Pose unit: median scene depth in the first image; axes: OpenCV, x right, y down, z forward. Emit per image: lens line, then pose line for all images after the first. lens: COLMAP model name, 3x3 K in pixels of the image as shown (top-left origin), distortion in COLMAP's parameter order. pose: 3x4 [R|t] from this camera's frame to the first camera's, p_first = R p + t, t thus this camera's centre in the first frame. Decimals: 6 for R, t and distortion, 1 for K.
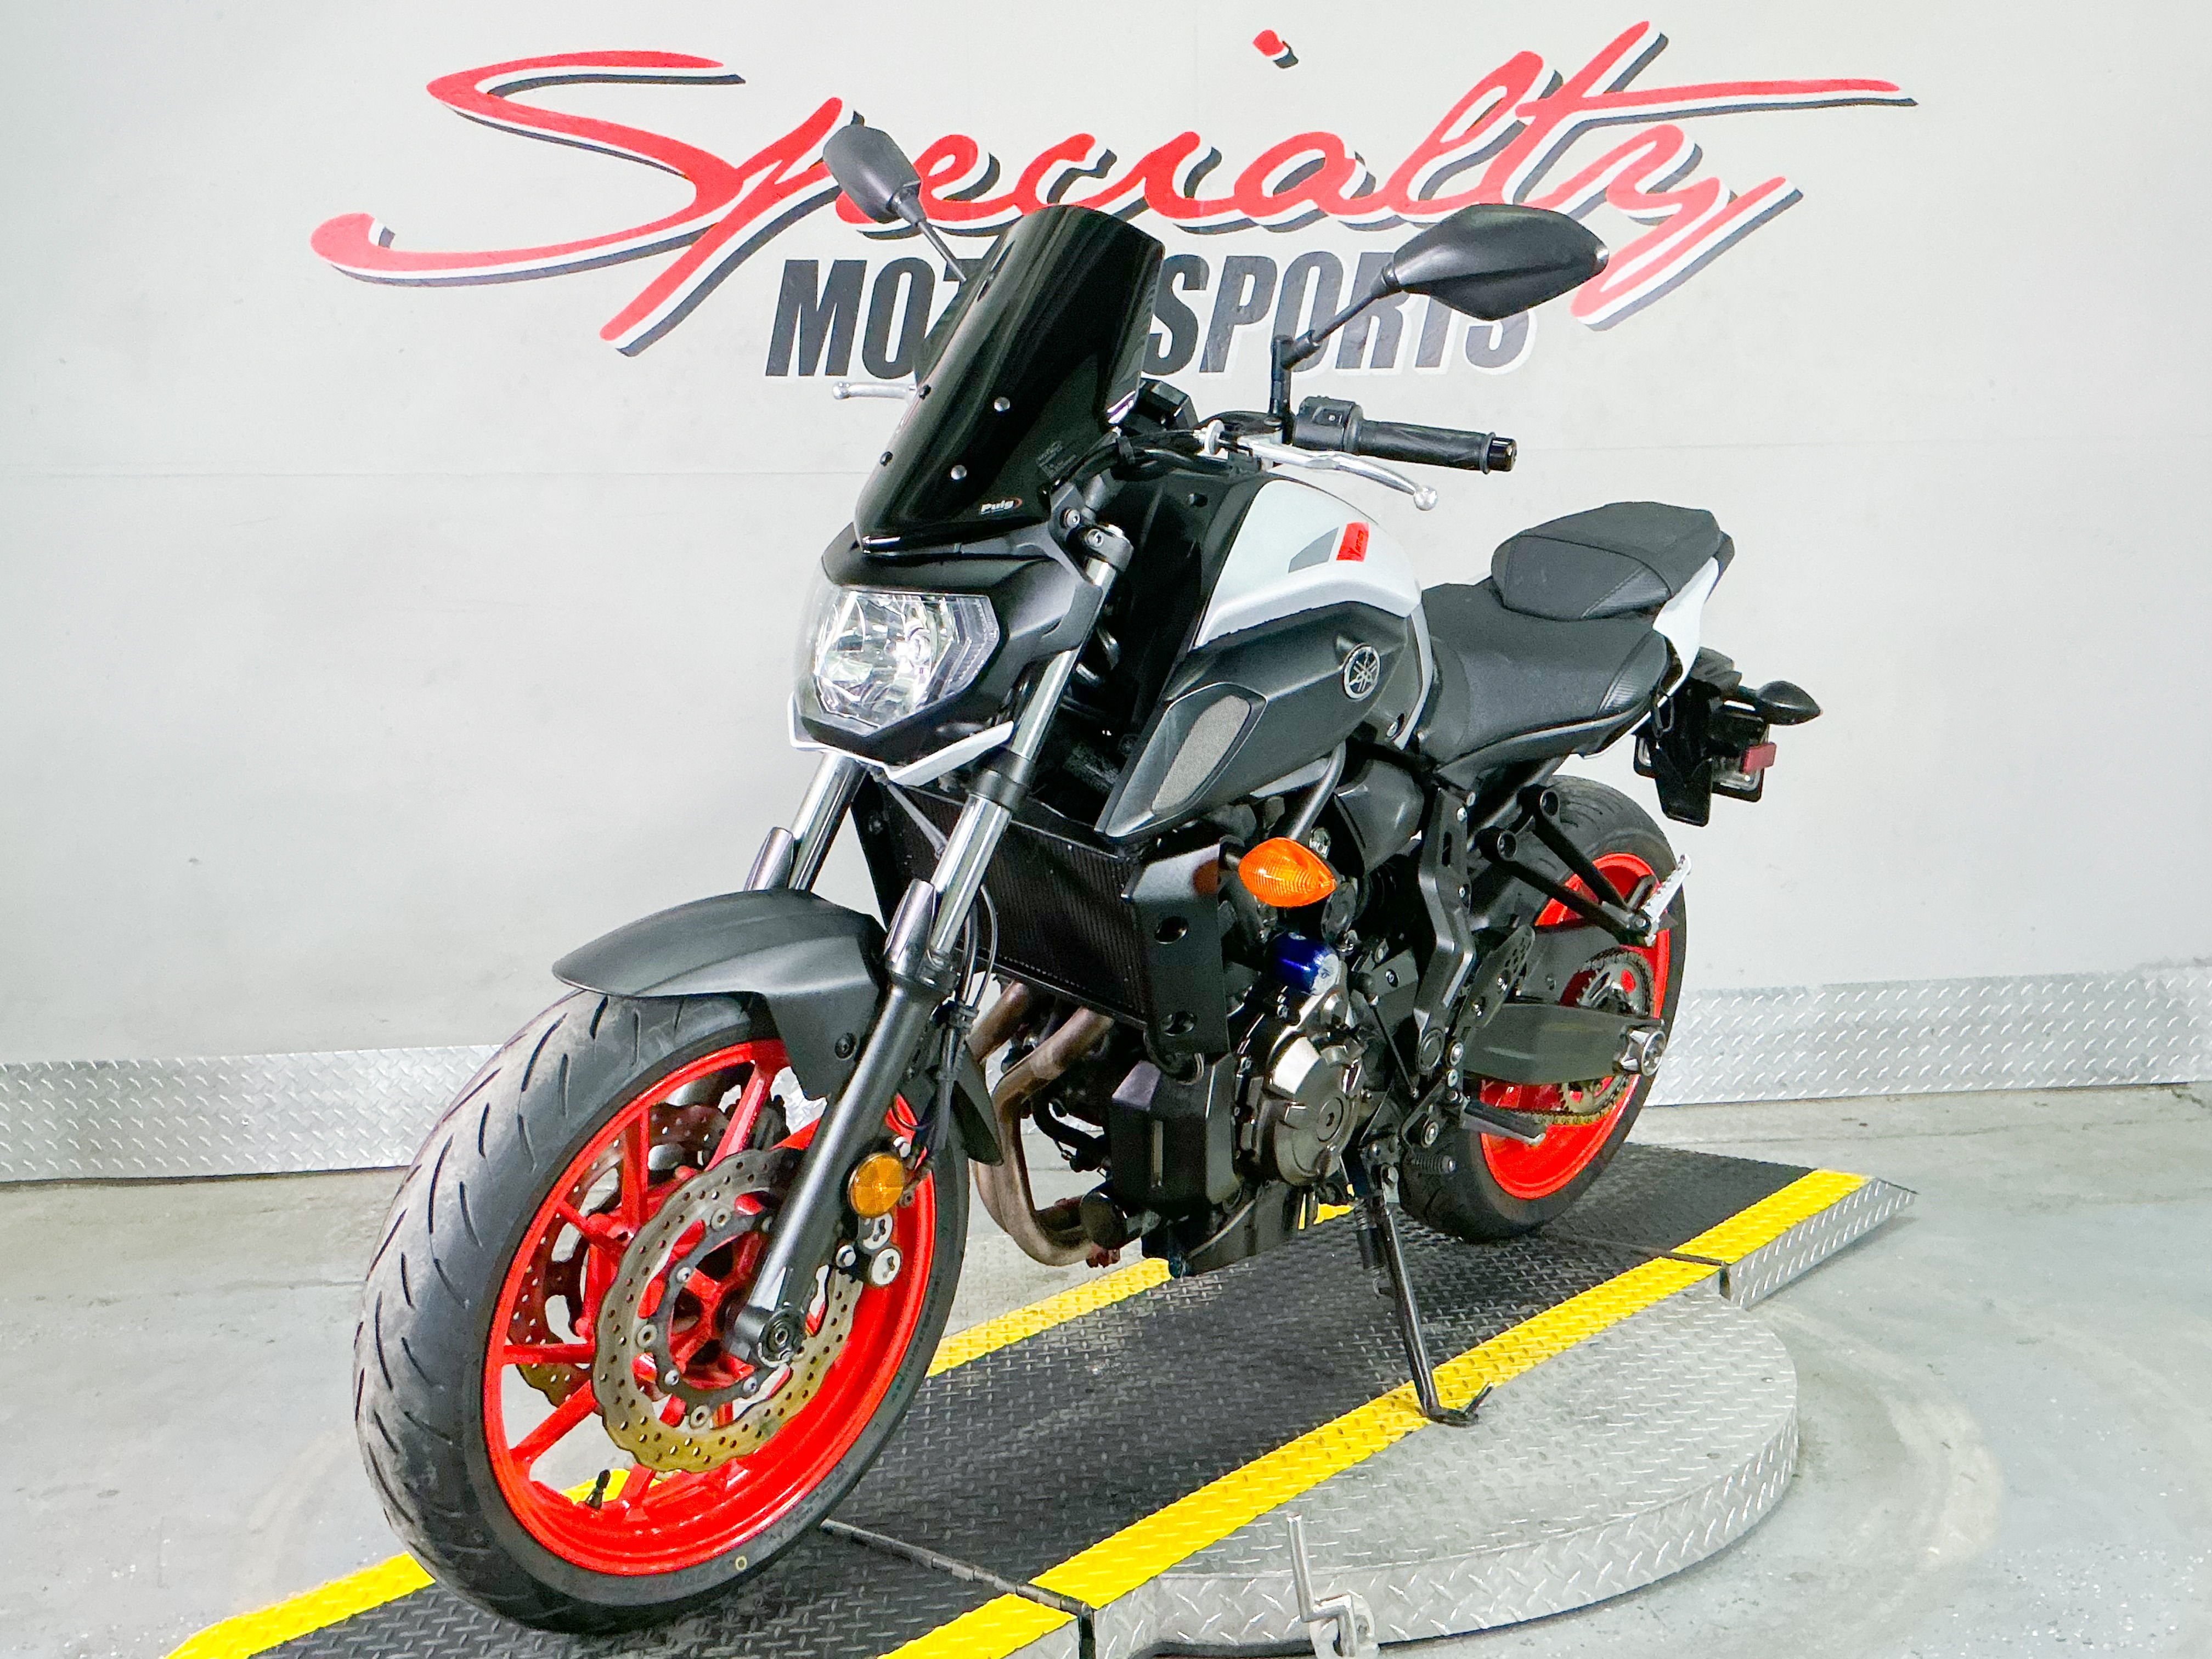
lens RADIAL K [[2367.9, 0, 1106.0], [0, 2367.9, 829.5], [0, 0, 1]] dist [0.178447, -0.411984]
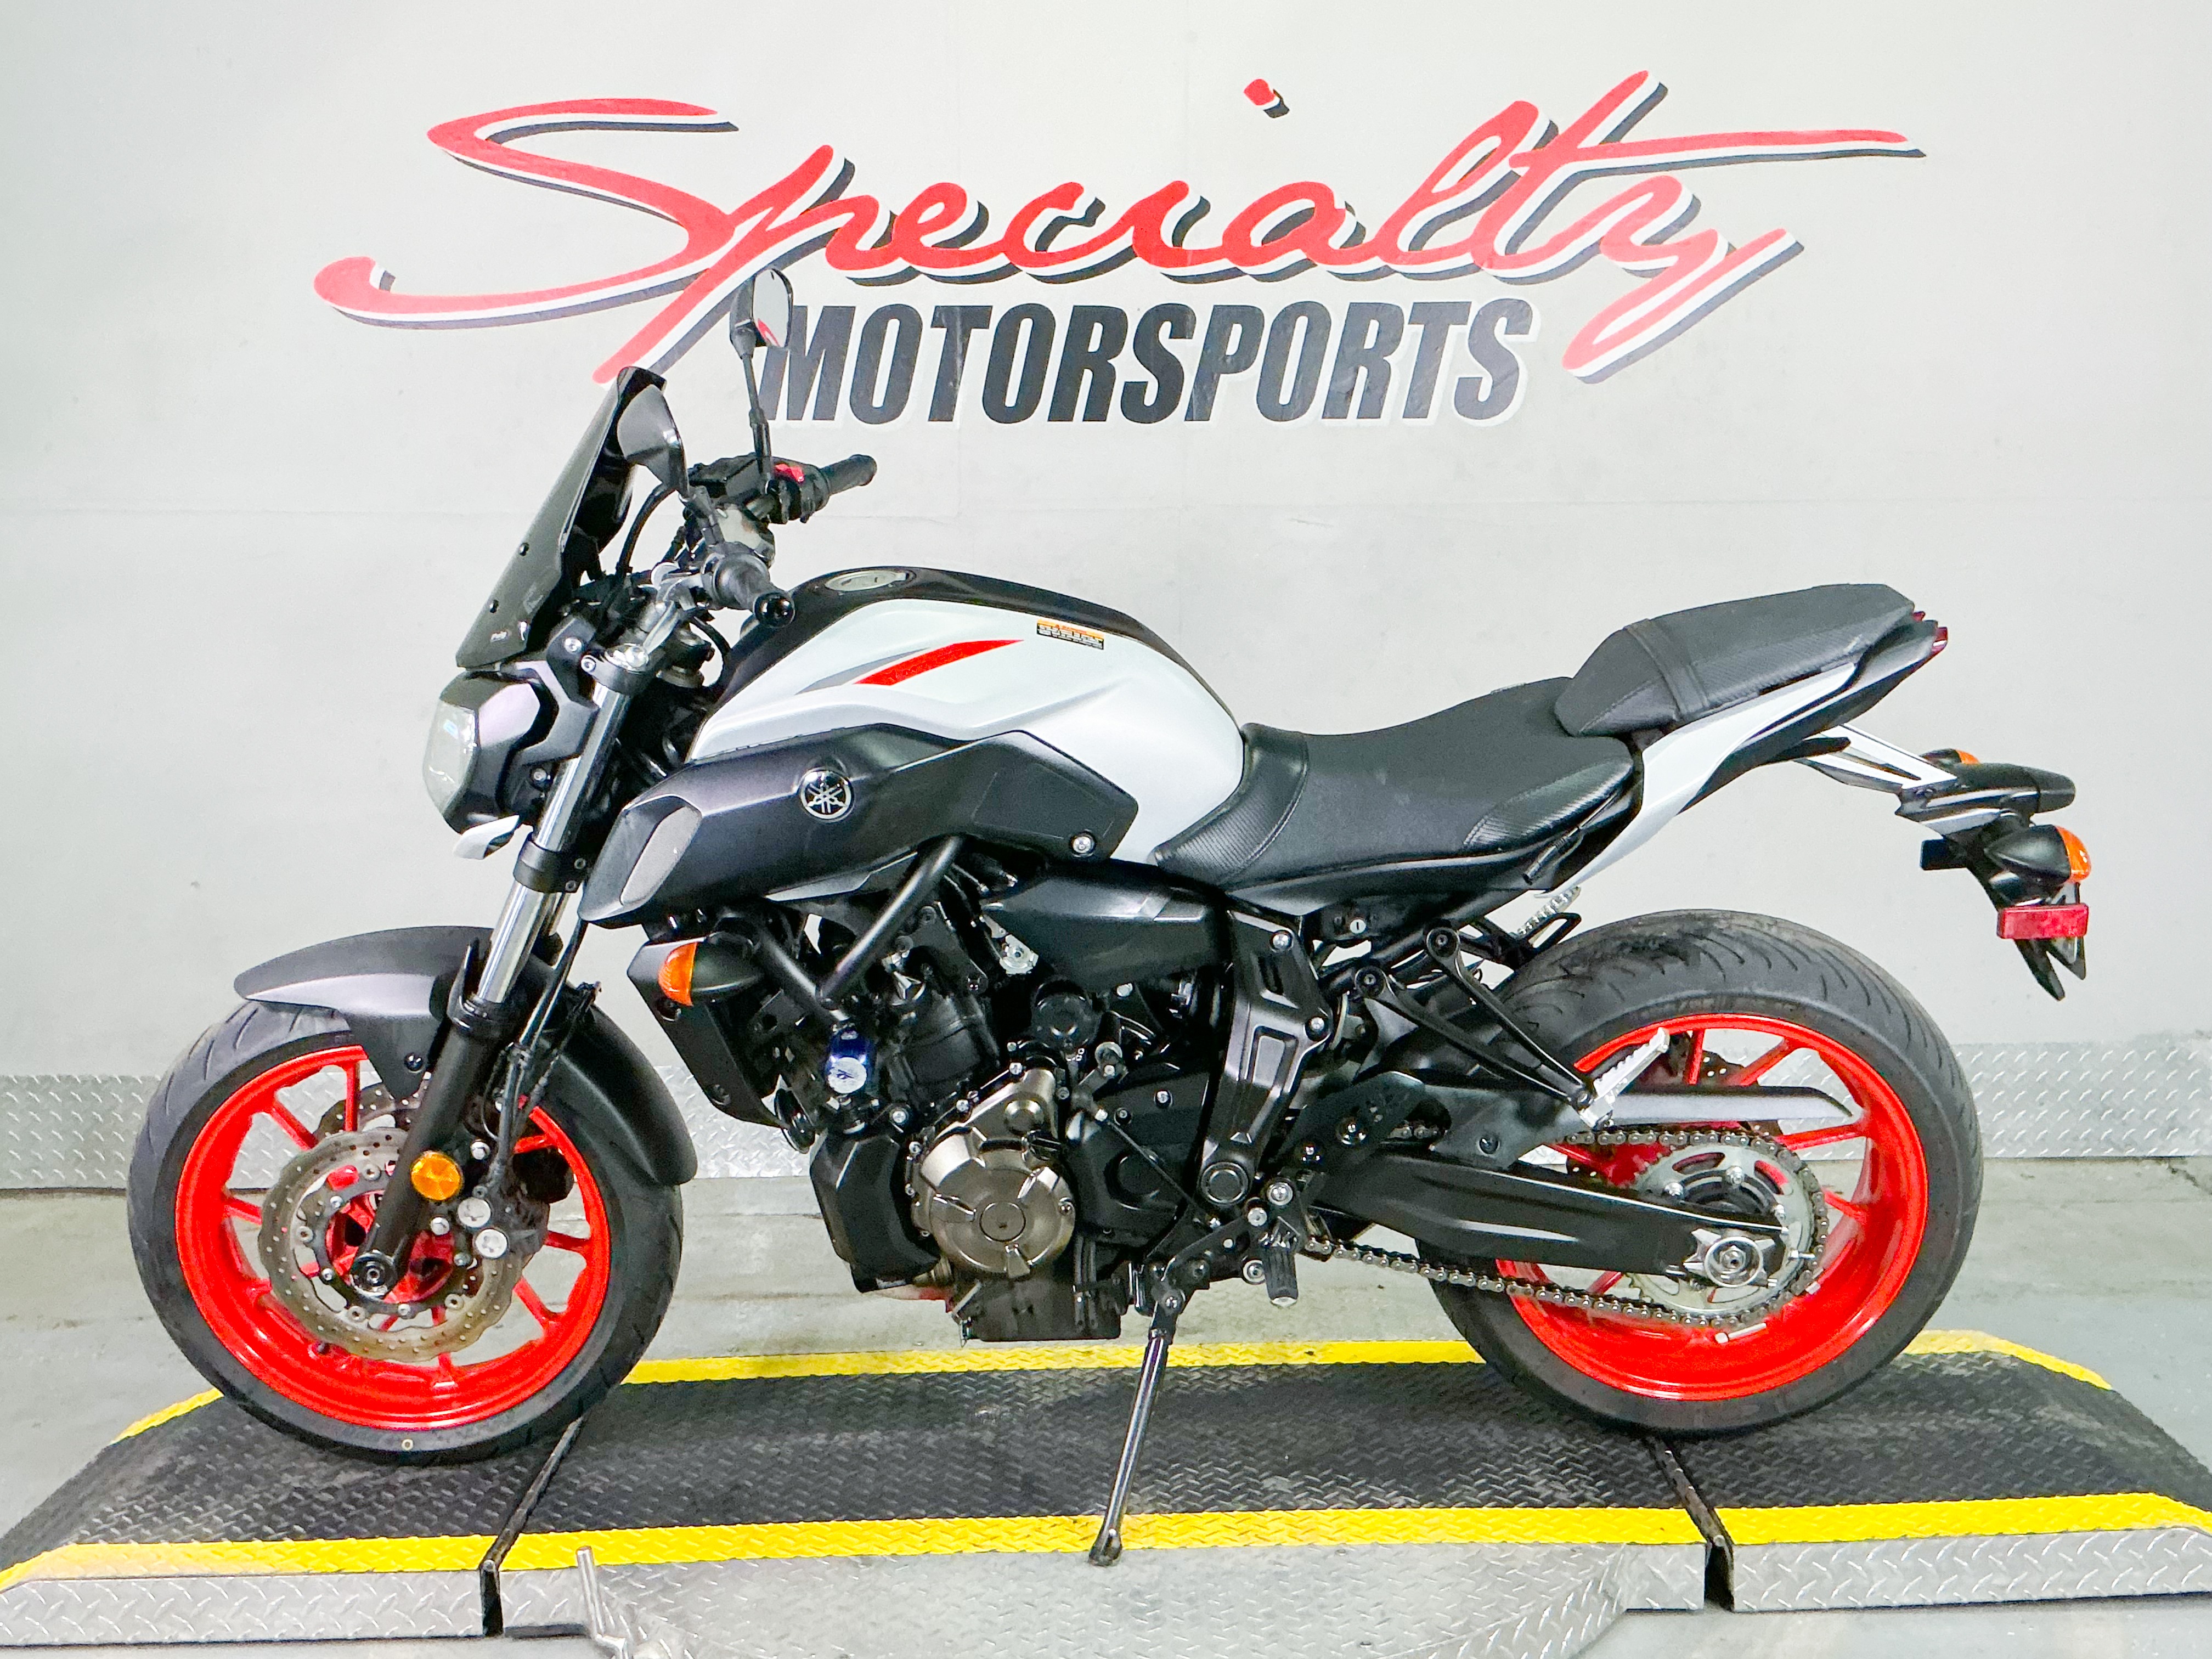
lens RADIAL K [[2367.9, 0, 1106.0], [0, 2367.9, 829.5], [0, 0, 1]] dist [0.178447, -0.411984]
pose [[0.997807, 0.023284, -0.061962, 0.072425], [-0.022308, 0.999617, 0.016390, -0.036064], [0.062320, -0.014972, 0.997944, -0.002428]]
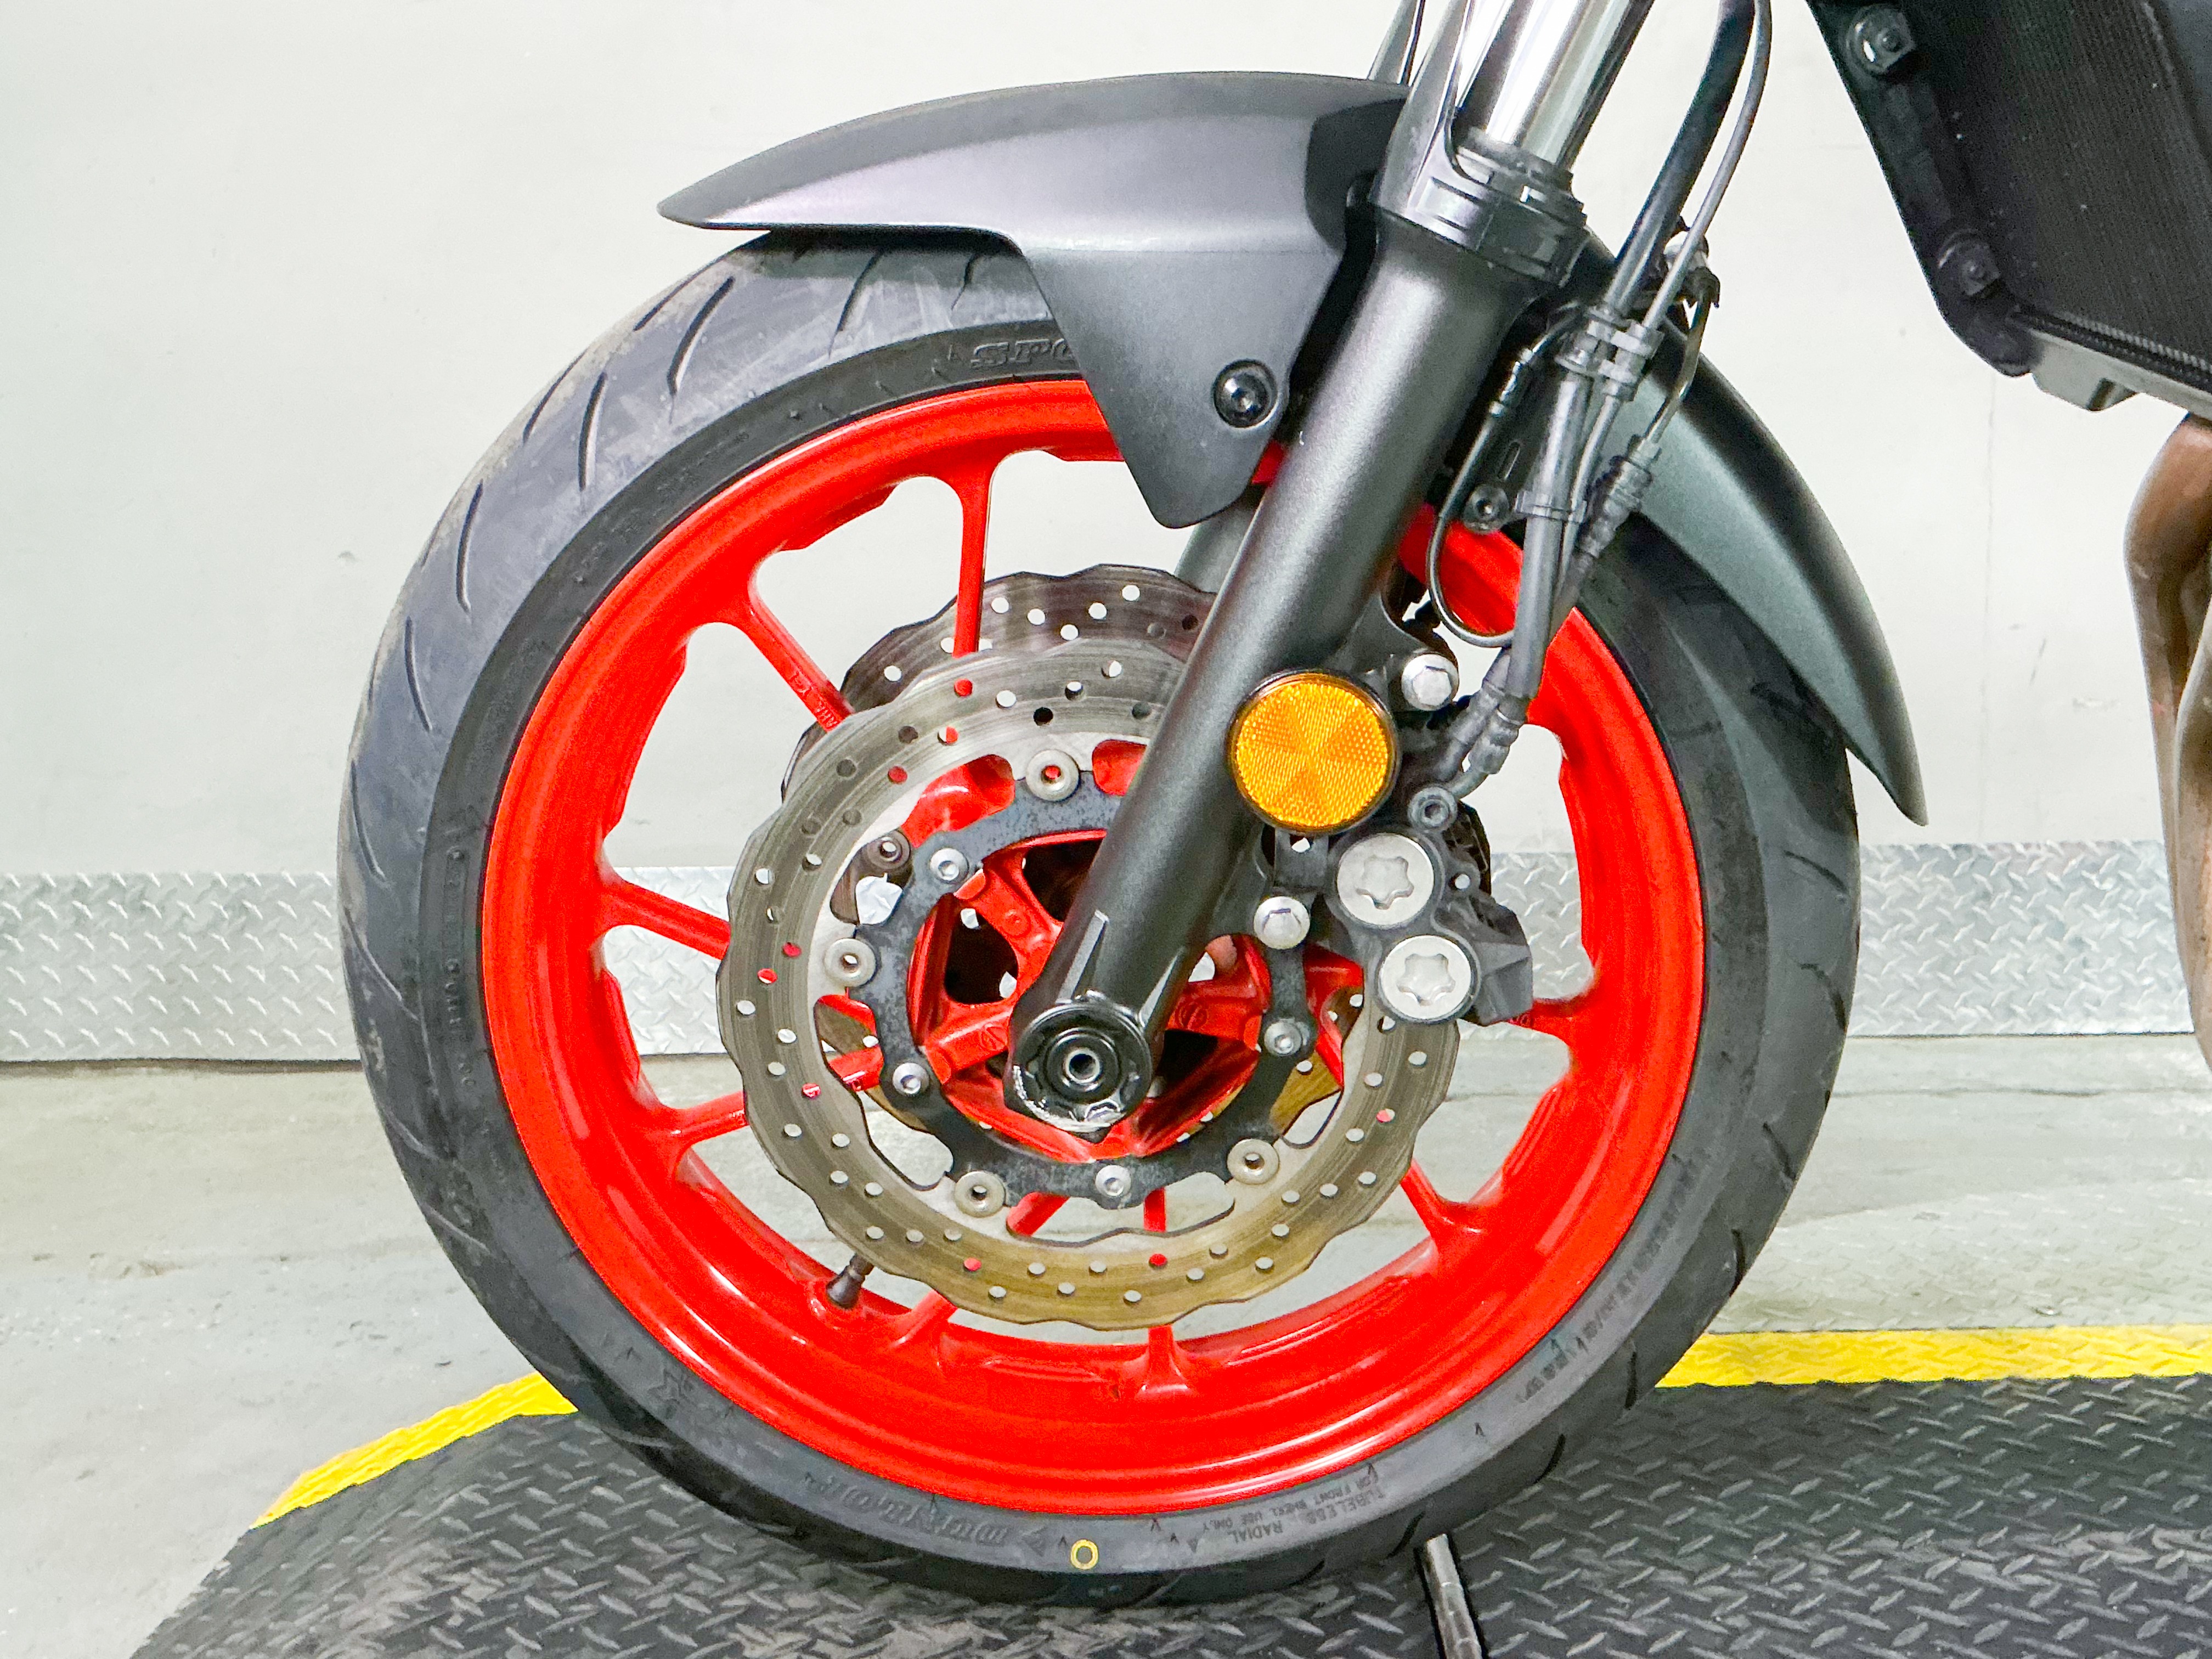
lens RADIAL K [[2367.9, 0, 1106.0], [0, 2367.9, 829.5], [0, 0, 1]] dist [0.178447, -0.411984]
pose [[0.996567, 0.022345, -0.079718, -0.131885], [-0.020868, 0.999596, 0.019314, 0.067515], [0.080118, -0.017584, 0.996630, 0.394137]]
